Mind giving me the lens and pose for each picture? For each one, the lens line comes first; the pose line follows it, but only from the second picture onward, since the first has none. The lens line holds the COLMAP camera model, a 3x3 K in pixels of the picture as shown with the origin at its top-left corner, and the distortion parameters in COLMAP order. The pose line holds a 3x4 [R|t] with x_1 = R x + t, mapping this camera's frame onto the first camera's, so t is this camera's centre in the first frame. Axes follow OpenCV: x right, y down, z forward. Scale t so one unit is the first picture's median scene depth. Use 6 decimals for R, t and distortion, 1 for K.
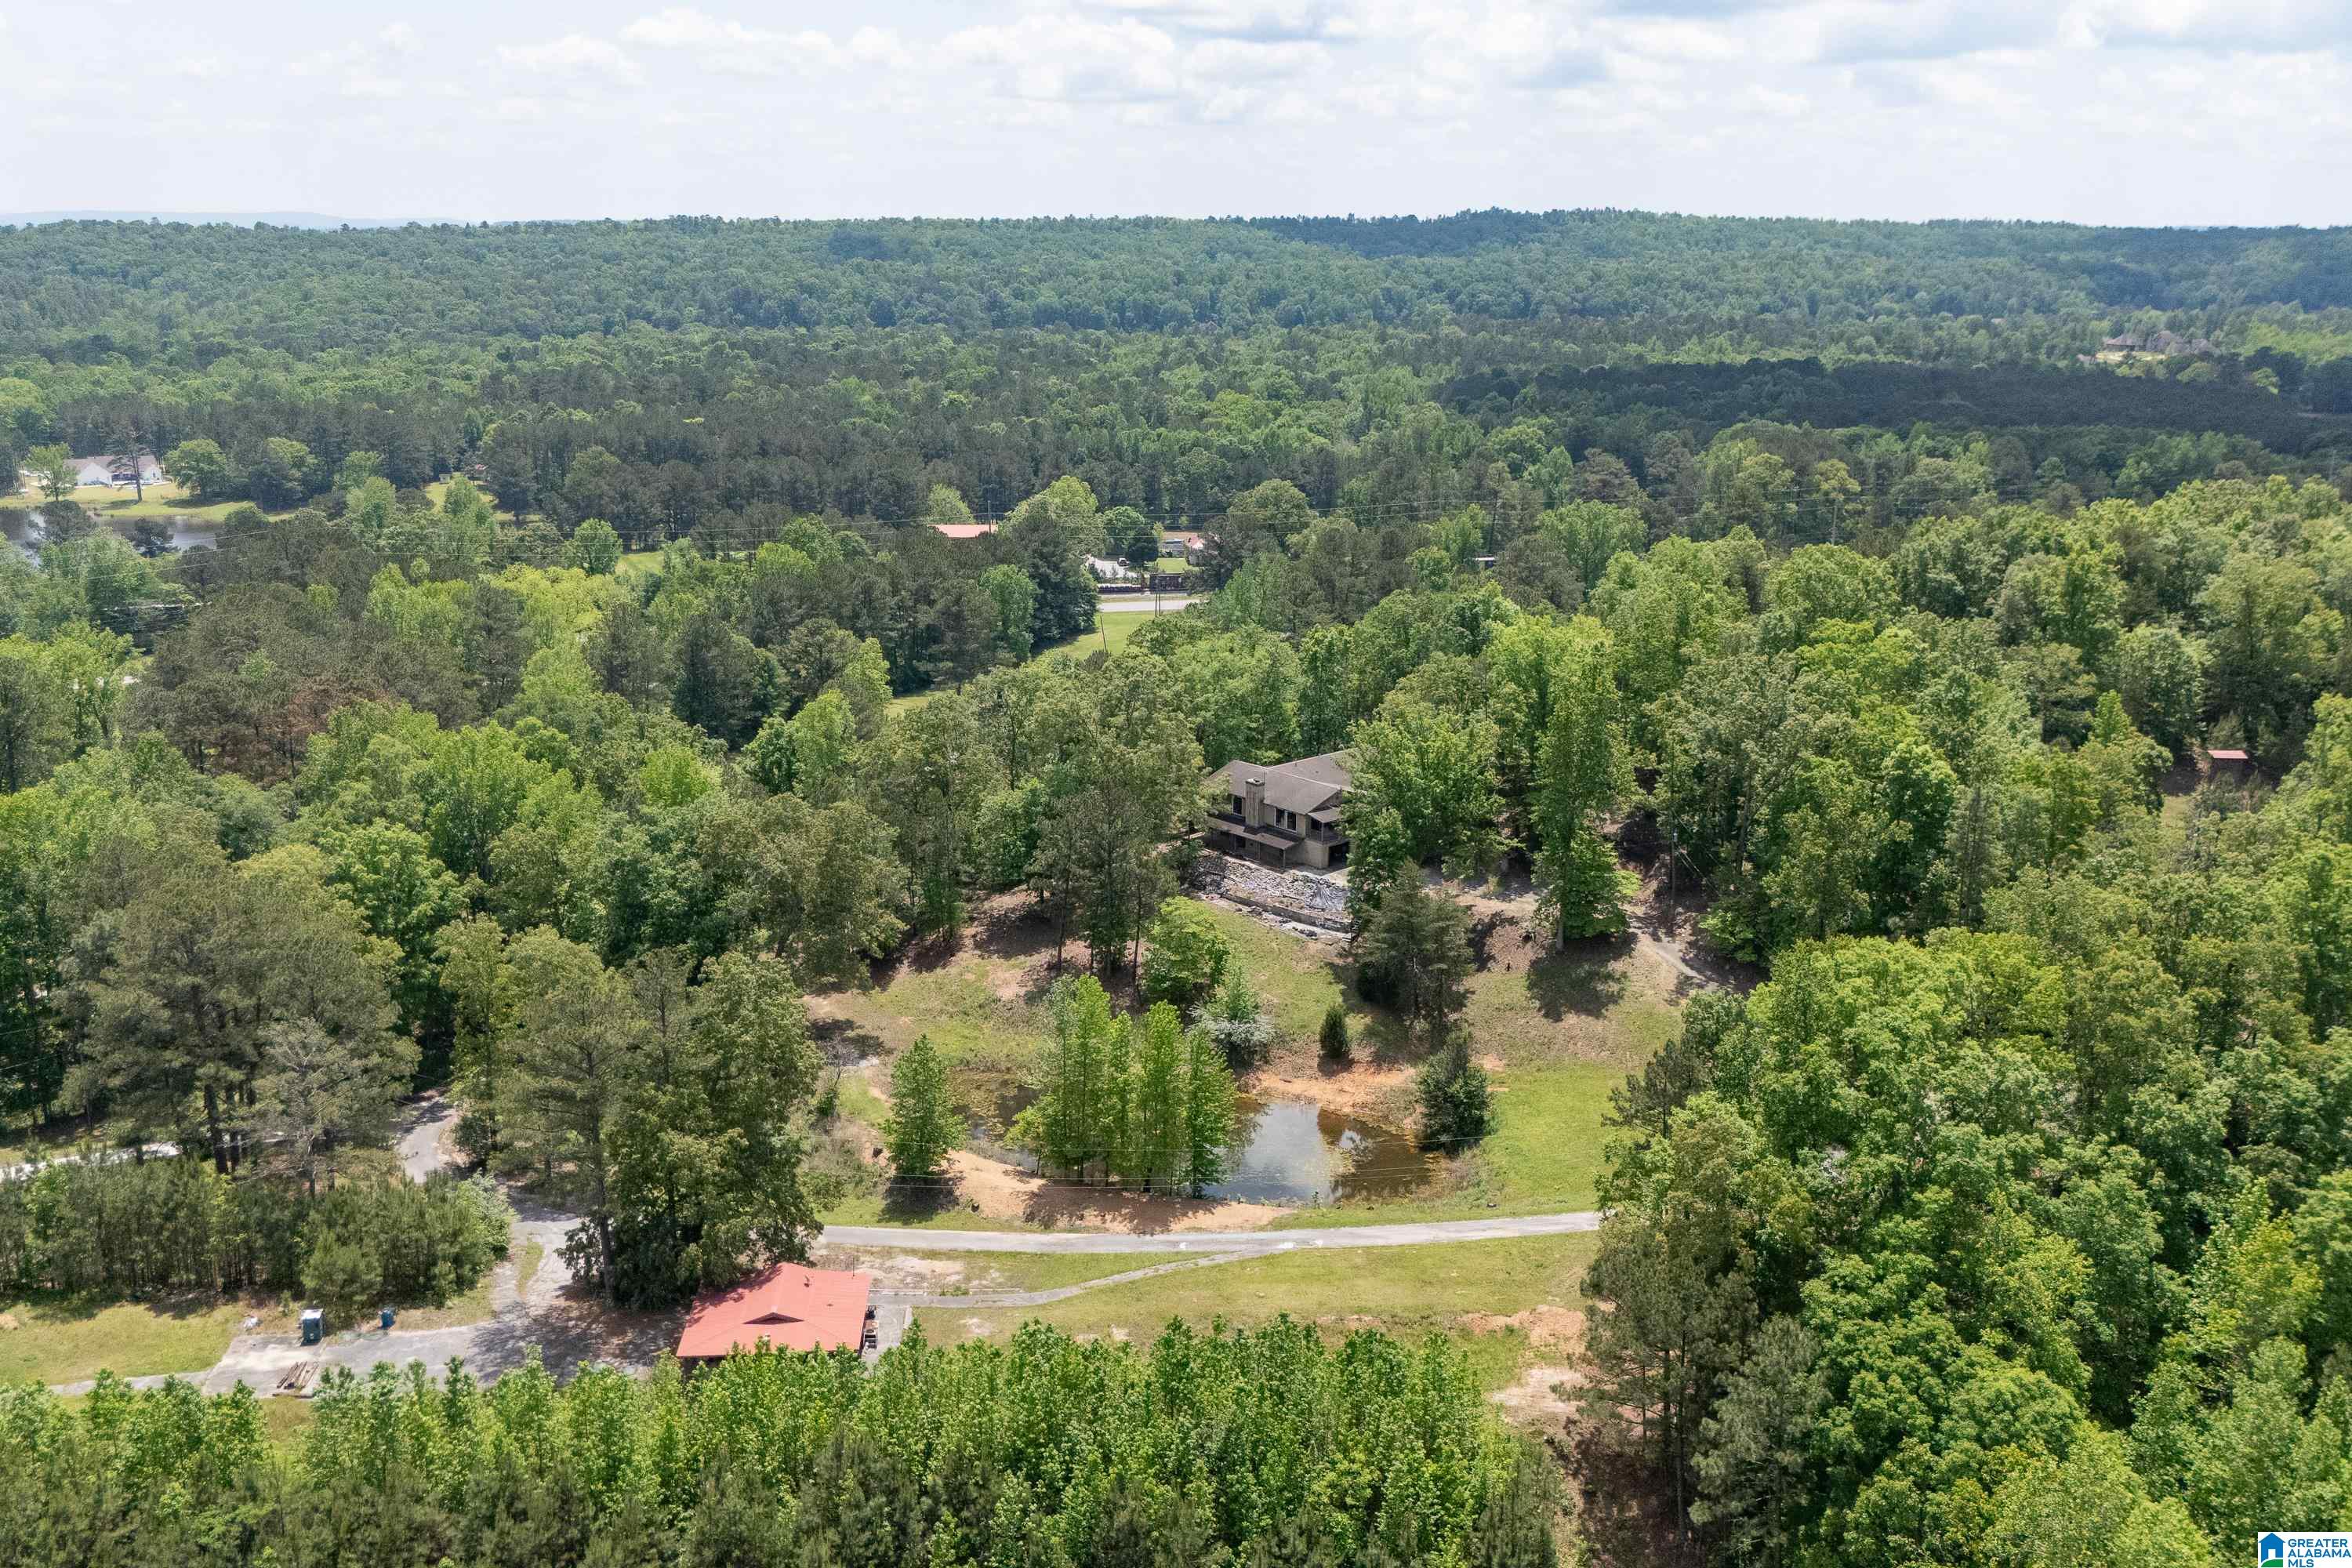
lens RADIAL K [[2044.7, 0, 1176.0], [0, 2044.7, 784.0], [0, 0, 1]] dist [0.063423, -0.060521]
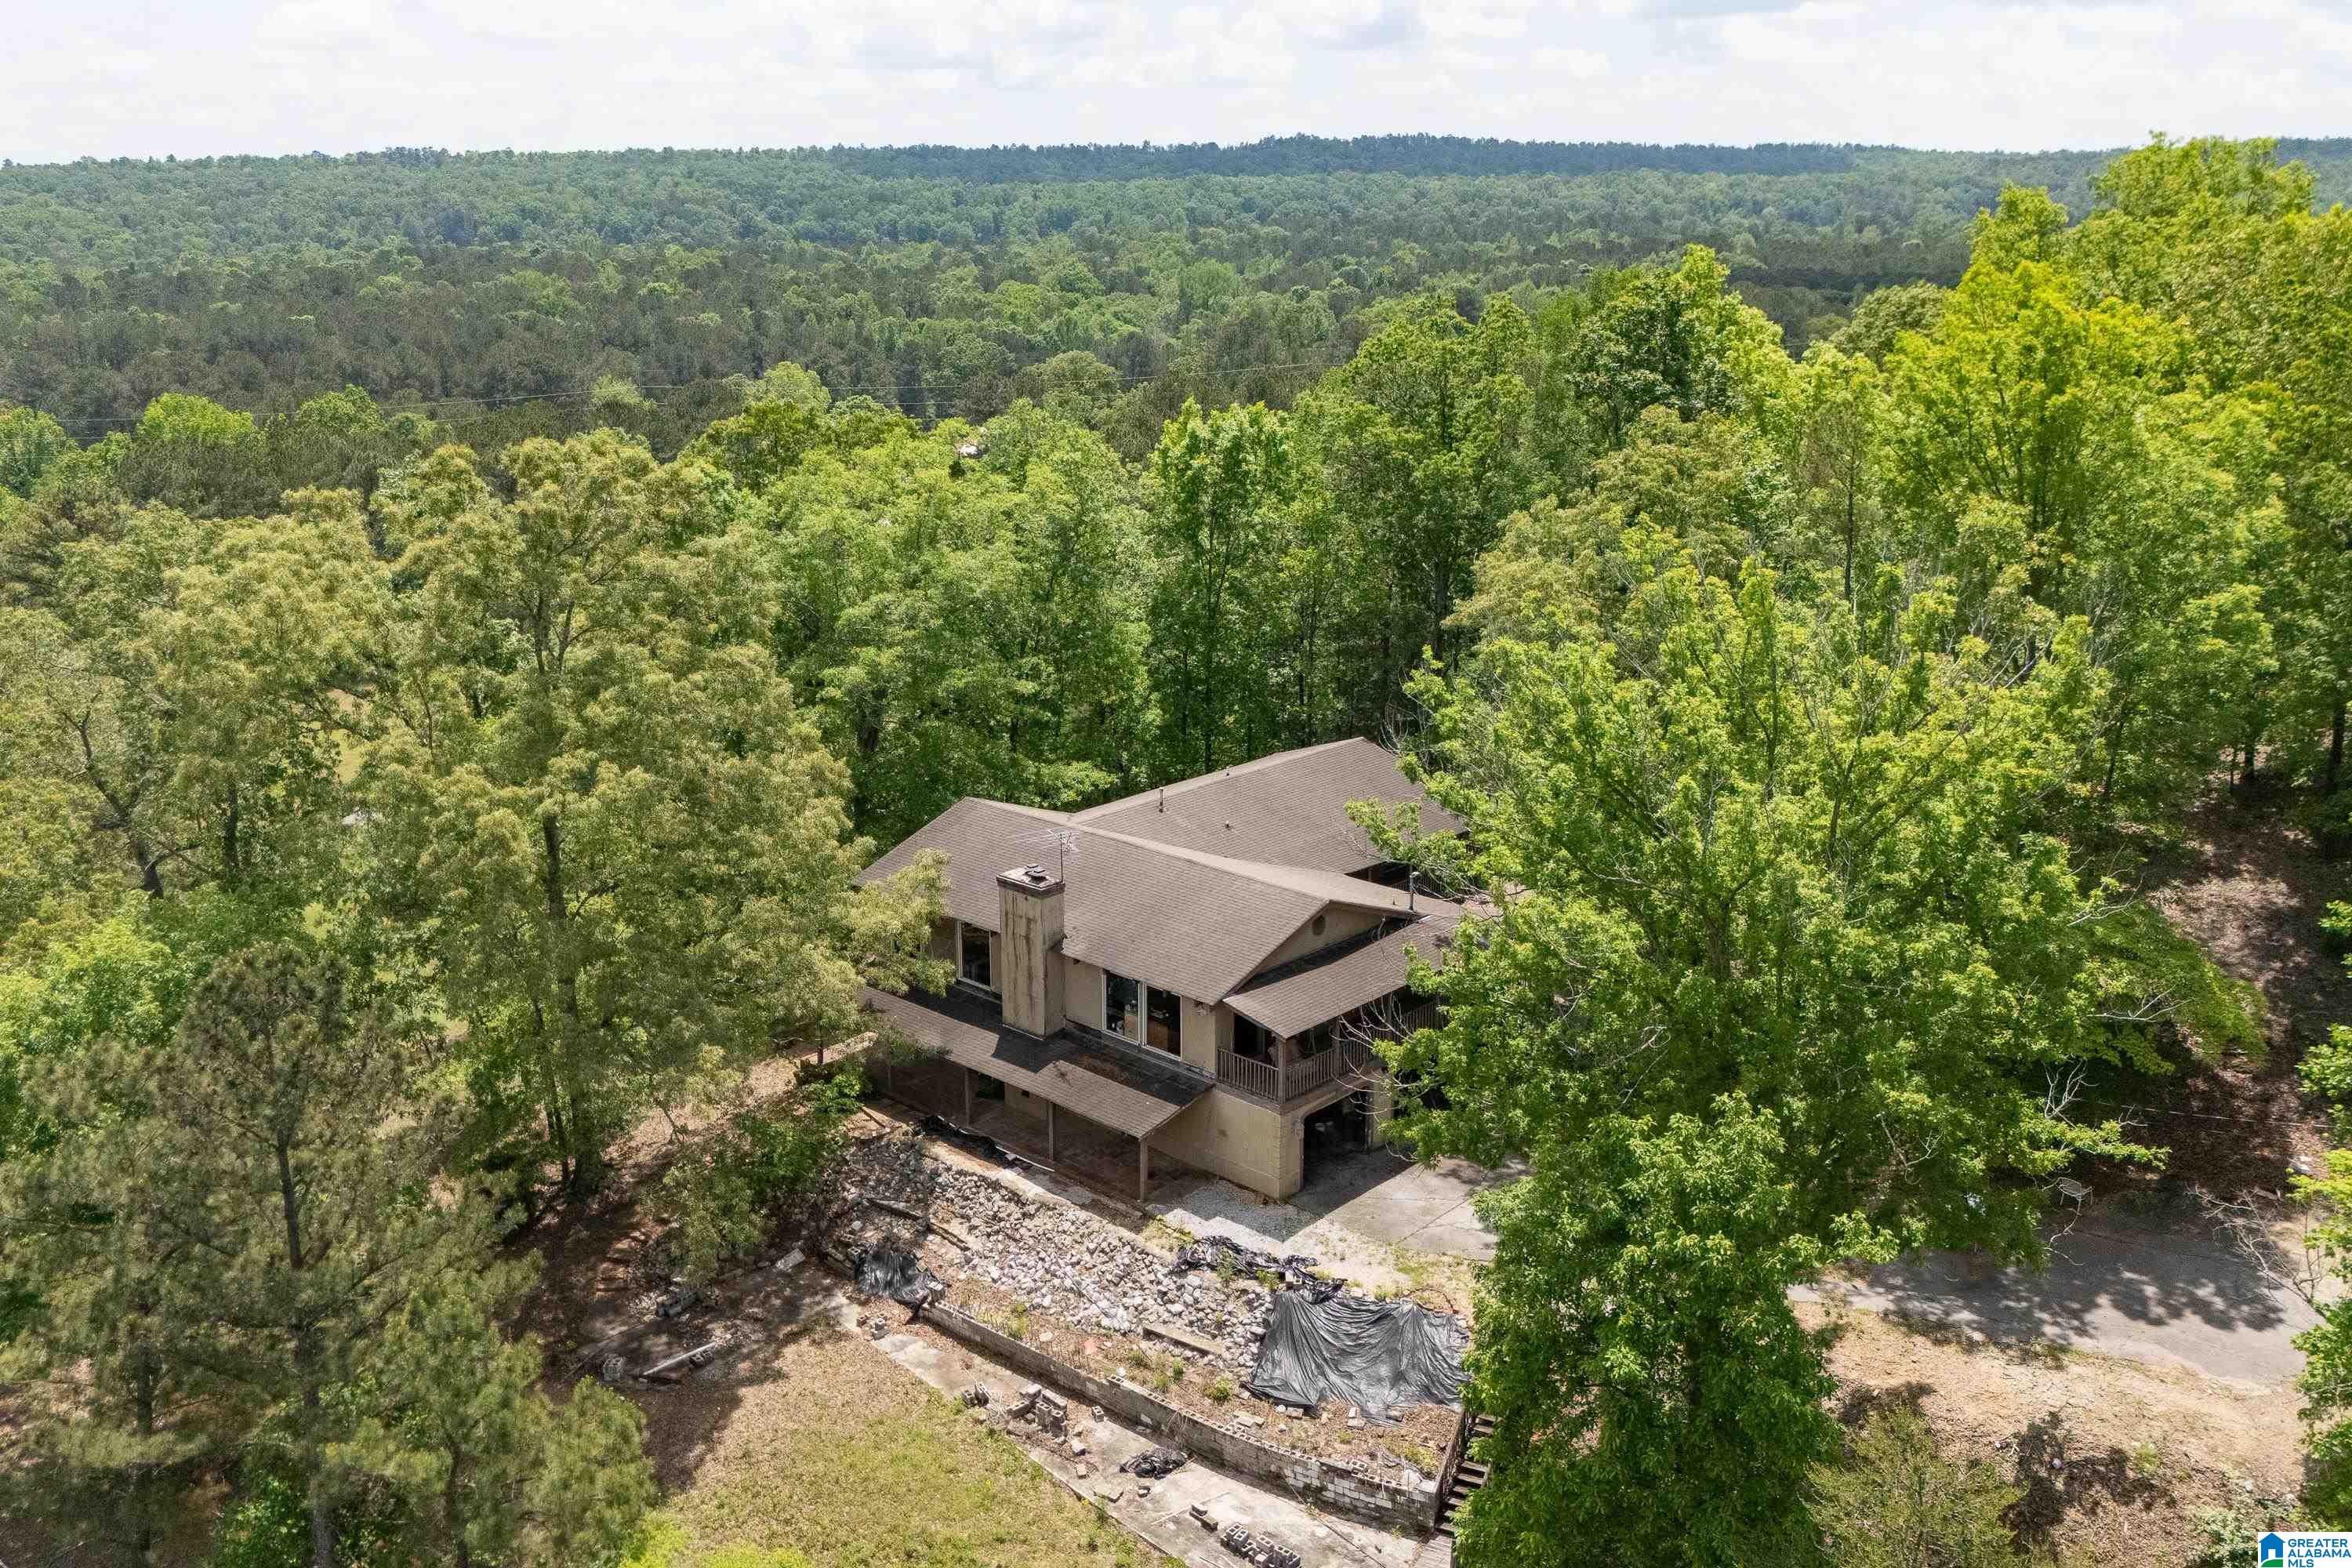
lens RADIAL K [[2102.4, 0, 1143.3], [0, 2102.4, 732.7], [0, 0, 1]] dist [0.054641, -0.008634]
pose [[0.996568, -0.029369, 0.077389, 0.032950], [0.030366, 0.999470, -0.011735, -0.018333], [-0.077004, 0.014045, 0.996932, 0.715880]]
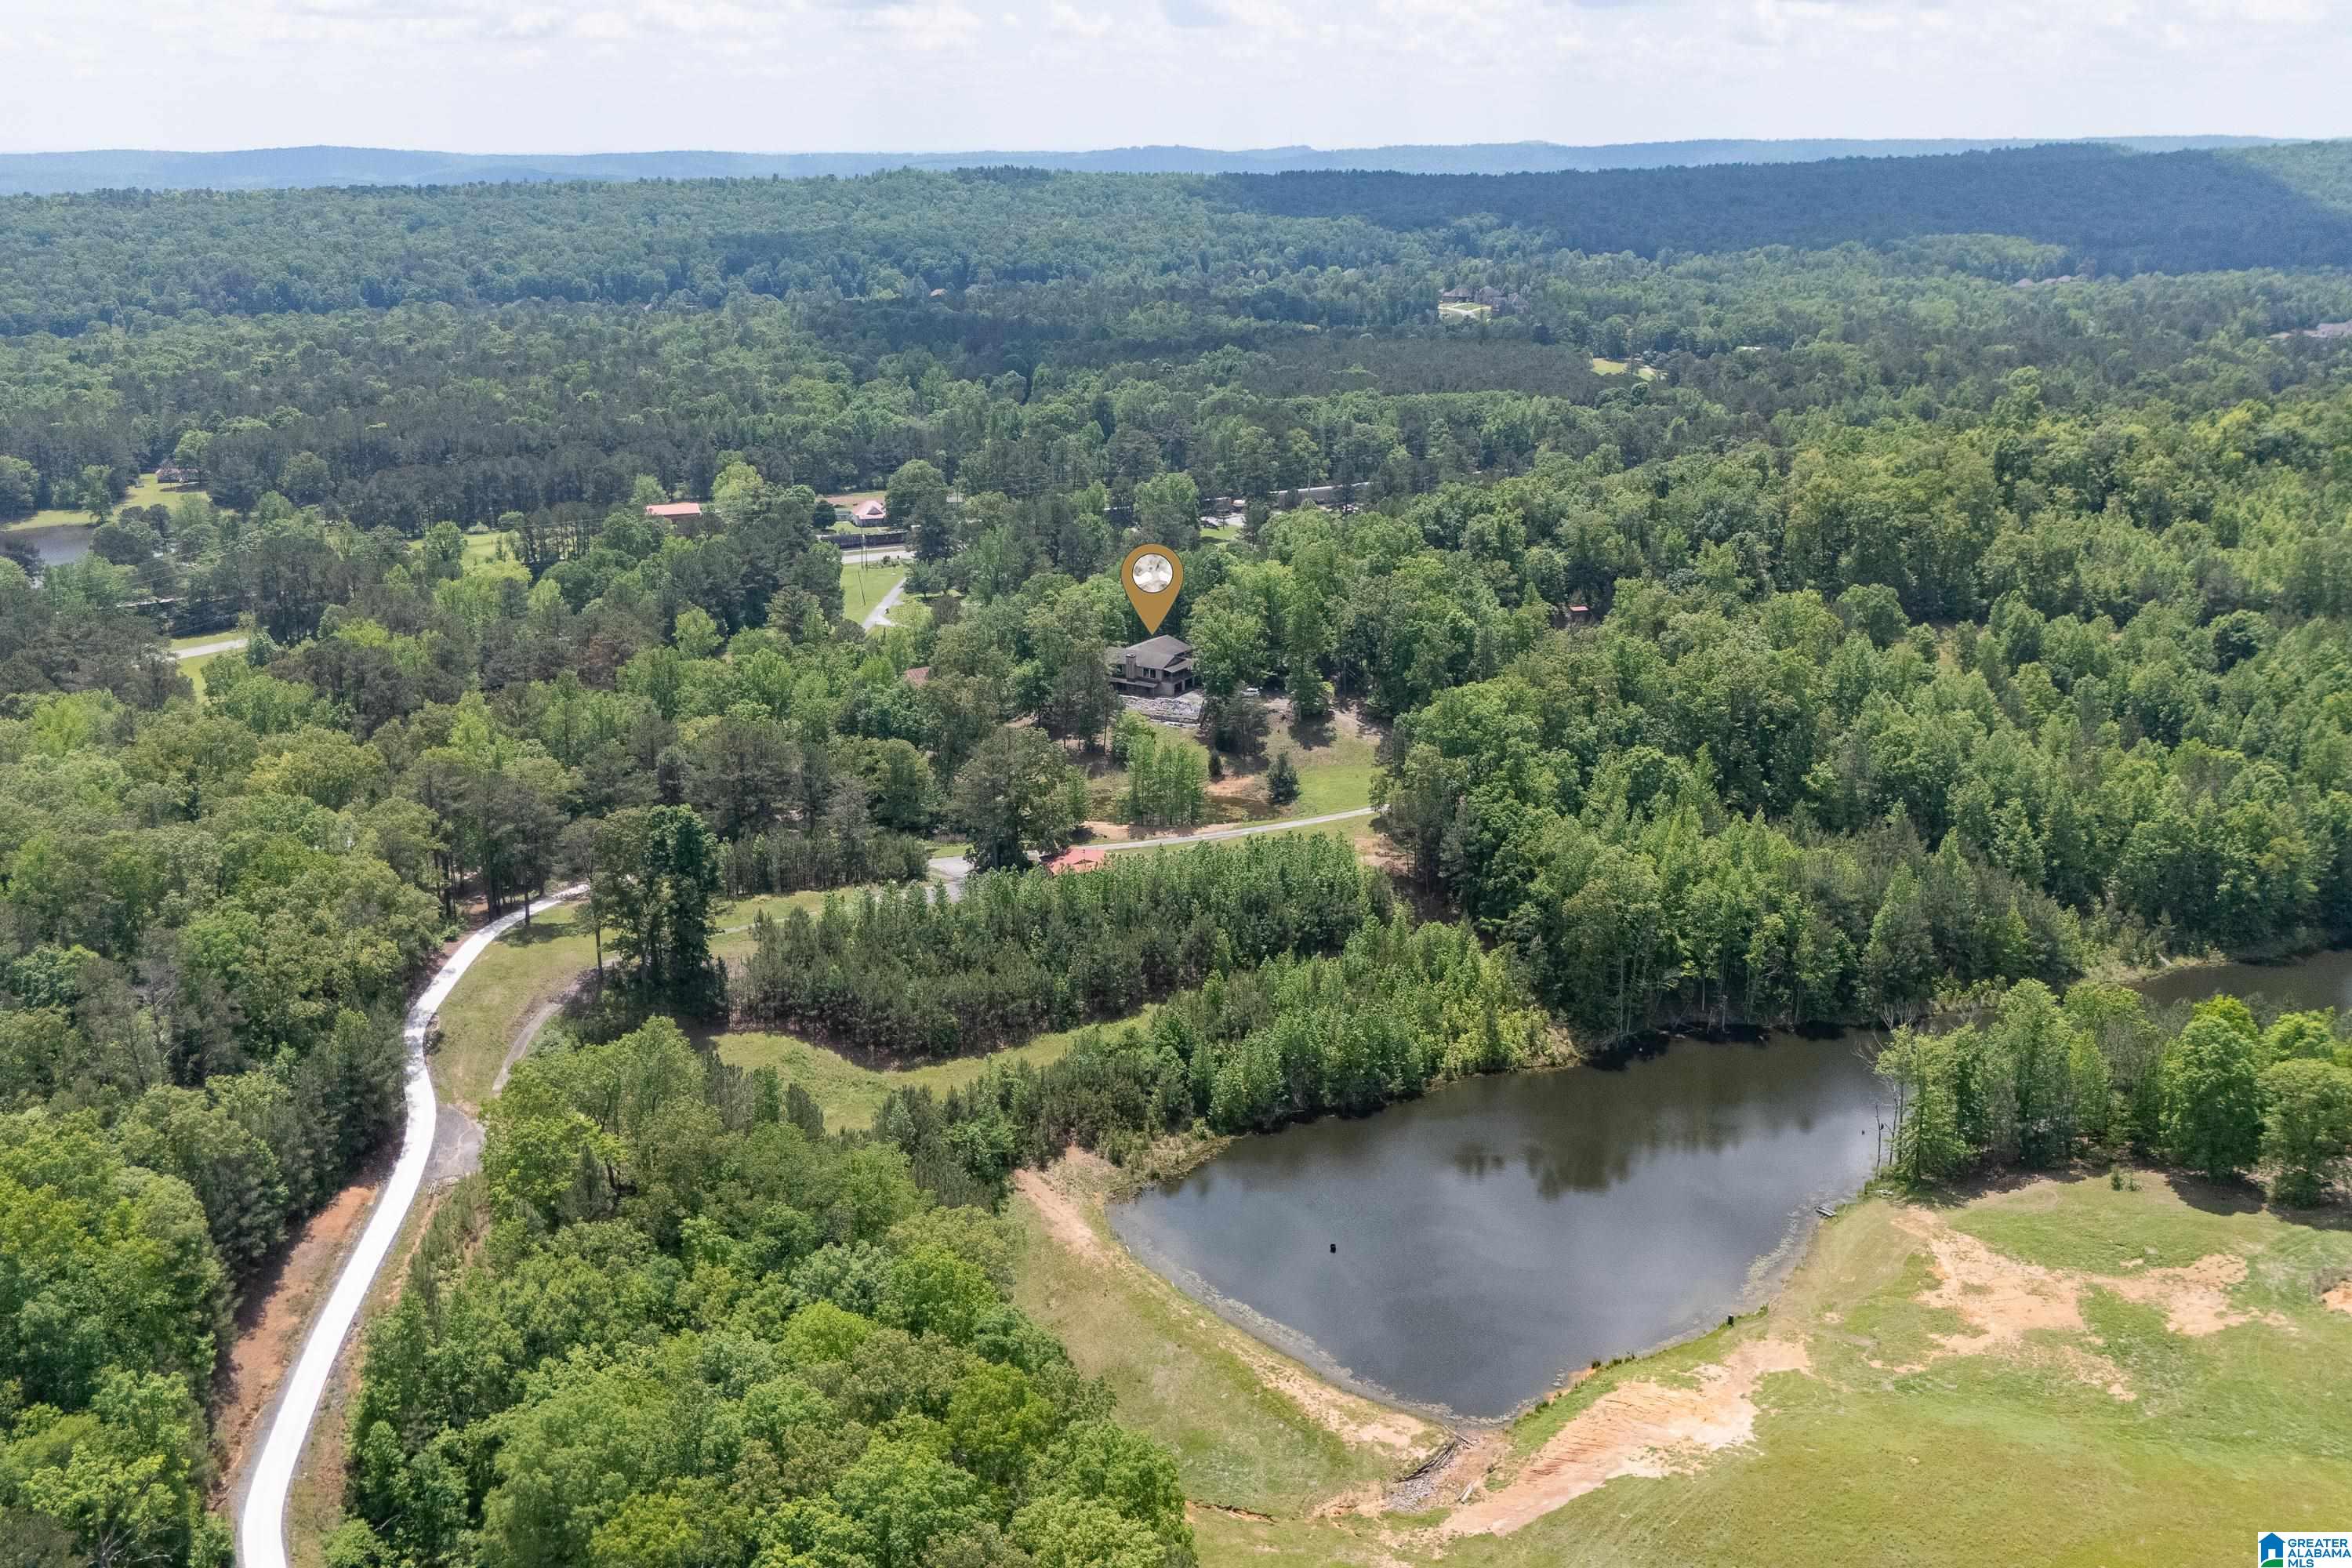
lens RADIAL K [[2023.1, 0, 1007.6], [0, 2023.1, 740.3], [0, 0, 1]] dist [0.080870, -0.005312]
pose [[0.975173, -0.080525, 0.206283, -0.496412], [0.077298, 0.996727, 0.023669, 0.025345], [-0.207514, -0.007136, 0.978206, -0.905236]]
